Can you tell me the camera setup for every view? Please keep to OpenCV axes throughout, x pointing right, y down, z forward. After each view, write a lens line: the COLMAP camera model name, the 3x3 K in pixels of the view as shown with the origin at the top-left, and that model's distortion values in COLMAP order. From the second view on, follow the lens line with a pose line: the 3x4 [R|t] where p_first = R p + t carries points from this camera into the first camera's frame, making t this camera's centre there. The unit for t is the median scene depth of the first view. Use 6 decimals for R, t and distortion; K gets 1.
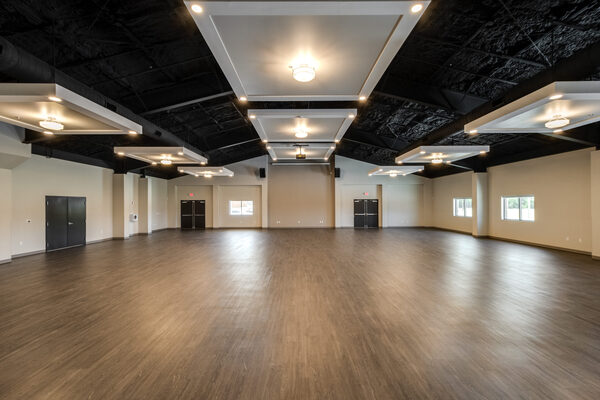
lens RADIAL K [[257.0, 0, 297.4], [0, 257.0, 203.1], [0, 0, 1]] dist [0.000739, 0.000186]
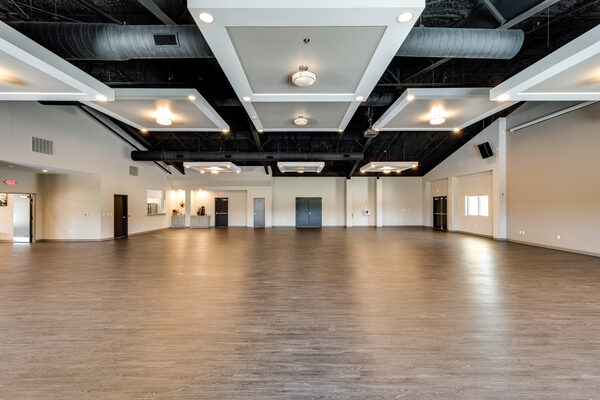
lens RADIAL K [[257.0, 0, 299.4], [0, 257.0, 192.9], [0, 0, 1]] dist [0.000739, 0.000186]
pose [[0.007329, -0.044416, -0.998986, 0.473904], [0.007591, 0.998987, -0.044360, 0.011625], [0.999944, -0.007258, 0.007659, 0.528321]]
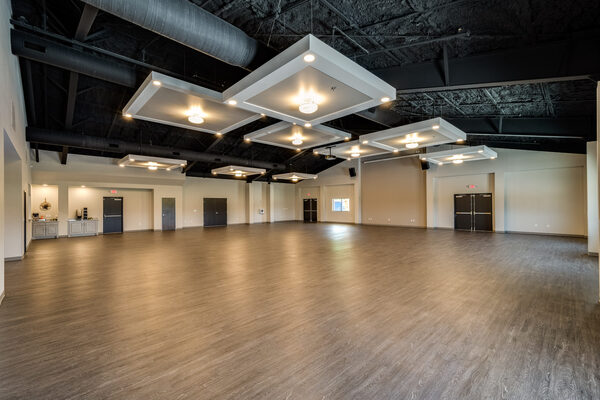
lens RADIAL K [[257.0, 0, 298.7], [0, 257.0, 201.7], [0, 0, 1]] dist [0.000739, 0.000186]
pose [[0.694613, -0.010070, -0.719313, 0.464853], [0.009547, 0.999943, -0.004780, 0.008568], [0.719320, -0.003548, 0.694670, 0.093174]]
